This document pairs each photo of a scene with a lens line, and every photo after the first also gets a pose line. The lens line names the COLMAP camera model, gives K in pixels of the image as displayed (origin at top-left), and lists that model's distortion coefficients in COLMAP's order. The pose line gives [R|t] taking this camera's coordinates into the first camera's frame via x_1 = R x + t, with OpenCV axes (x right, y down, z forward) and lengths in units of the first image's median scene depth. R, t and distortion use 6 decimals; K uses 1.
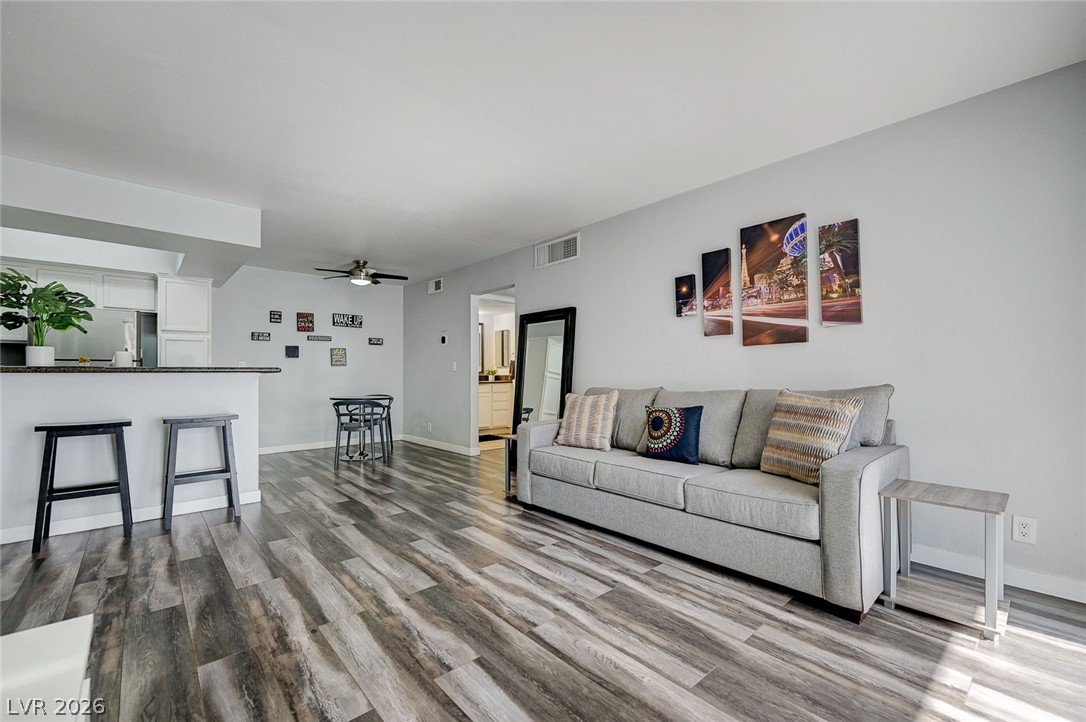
lens RADIAL K [[455.7, 0, 546.7], [0, 455.7, 376.0], [0, 0, 1]] dist [-0.002330, 0.001087]
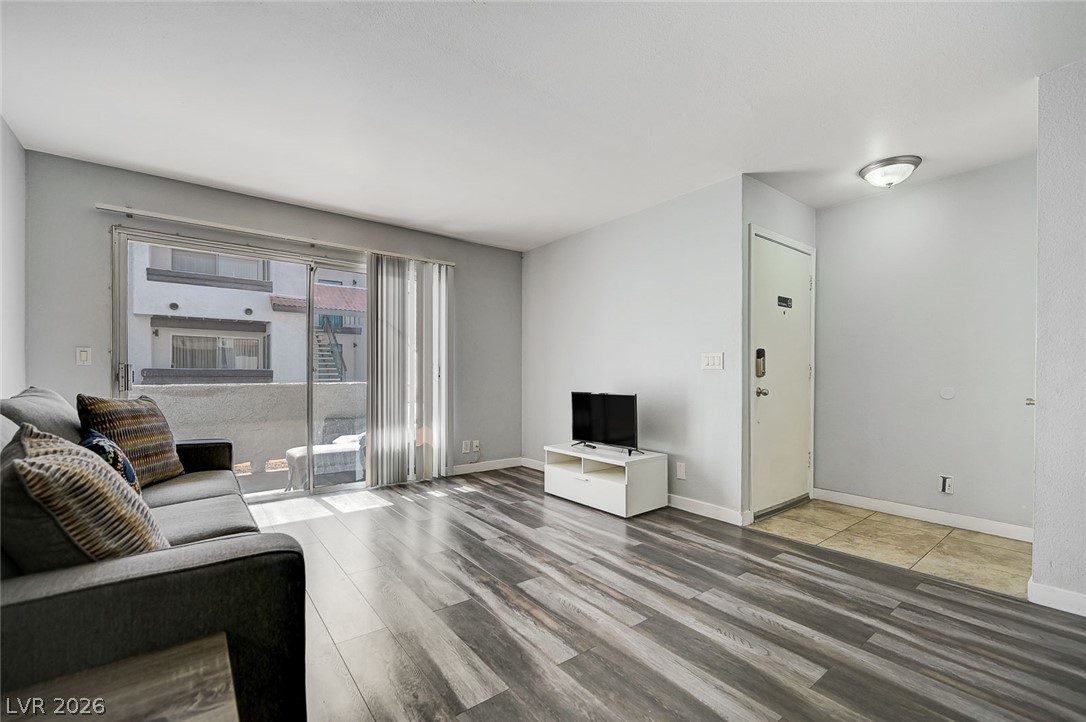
lens RADIAL K [[455.7, 0, 555.2], [0, 455.7, 381.0], [0, 0, 1]] dist [-0.002330, 0.001087]
pose [[-0.998497, 0.000882, 0.054798, -0.296580], [0.001950, 0.999809, 0.019444, -0.007928], [-0.054770, 0.019522, -0.998308, 1.547696]]
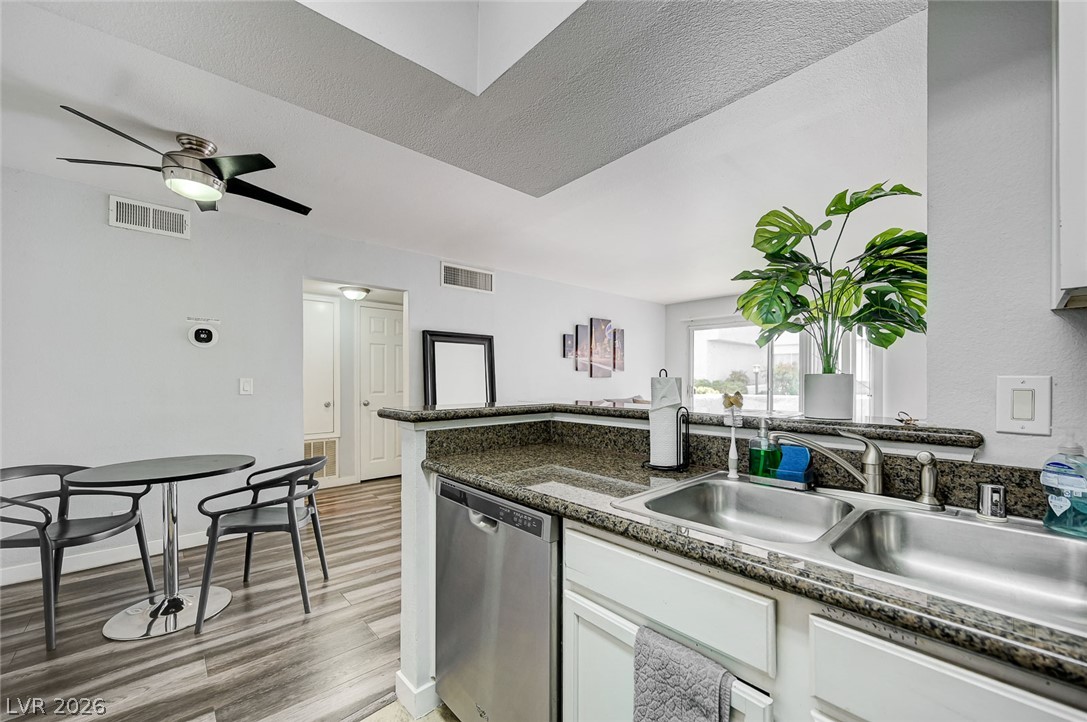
lens RADIAL K [[437.0, 0, 543.0], [0, 437.0, 380.7], [0, 0, 1]] dist [-0.000948, 0.001097]
pose [[0.002807, 0.001096, 0.999995, -1.578041], [0.002606, 0.999996, -0.001103, -0.055569], [-0.999993, 0.002609, 0.002804, 1.313869]]
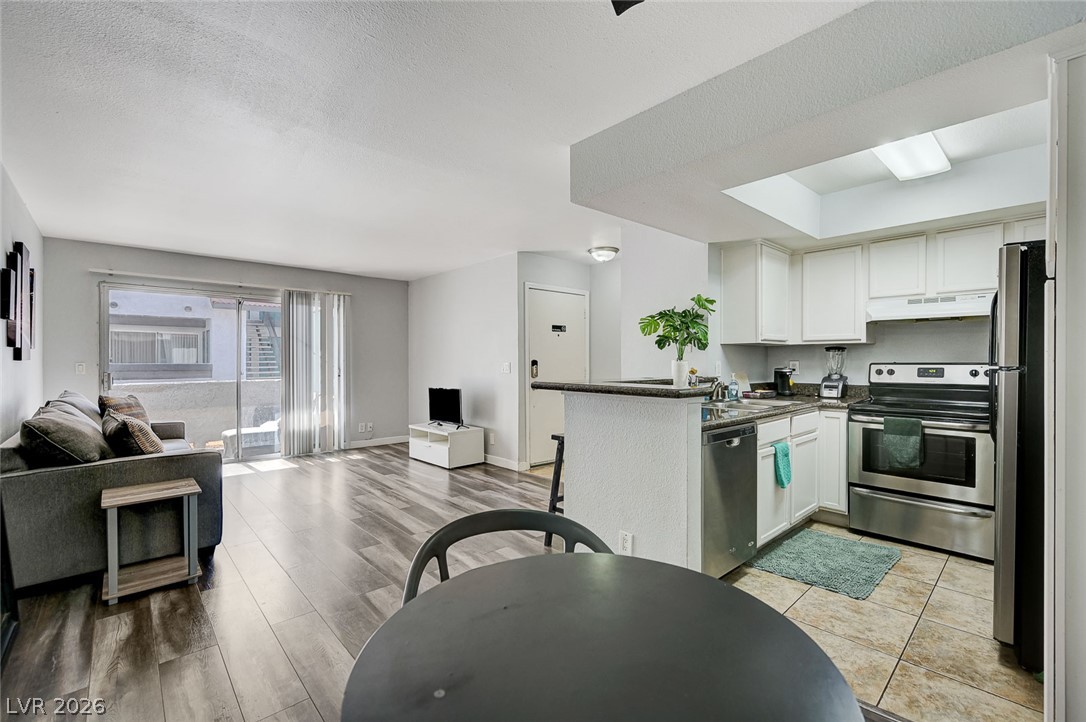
lens RADIAL K [[455.7, 0, 551.5], [0, 455.7, 364.7], [0, 0, 1]] dist [-0.002330, 0.001087]
pose [[-0.999579, 0.005413, -0.028508, -0.768956], [0.005104, 0.999927, 0.010930, -0.066663], [0.028565, 0.010780, -0.999534, 2.205191]]
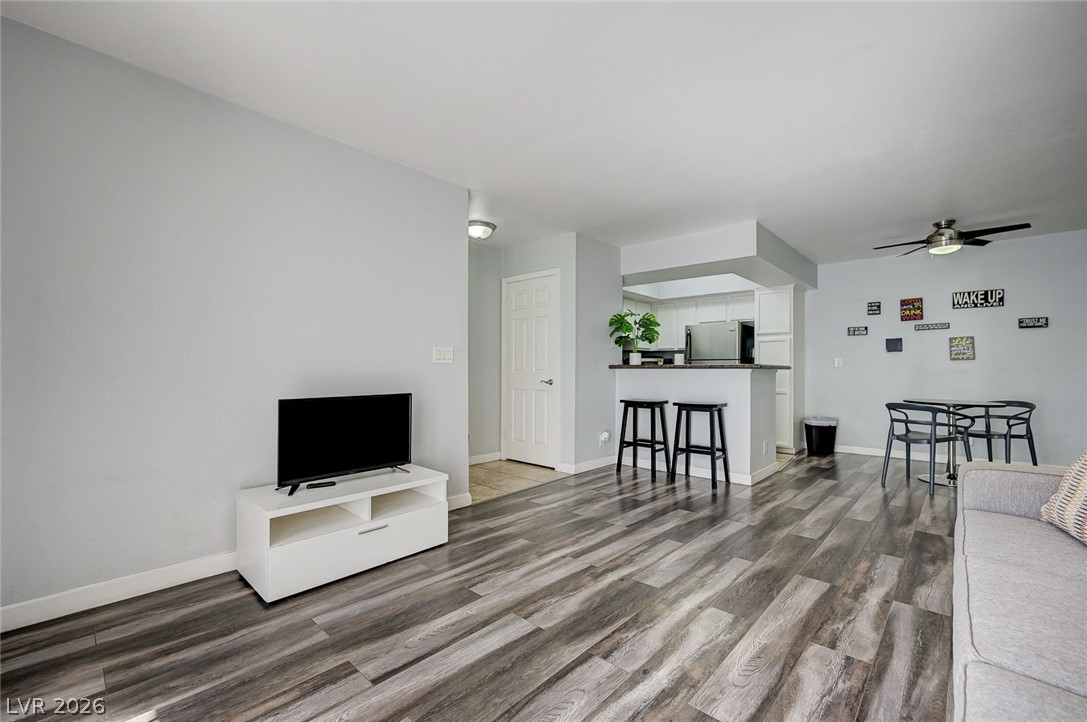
lens RADIAL K [[456.1, 0, 543.9], [0, 456.1, 362.6], [0, 0, 1]] dist [-0.002330, 0.001087]
pose [[0.095524, -0.010173, -0.995375, 0.545376], [-0.010413, 0.999883, -0.011219, -0.004843], [0.995373, 0.011436, 0.095407, 0.514920]]
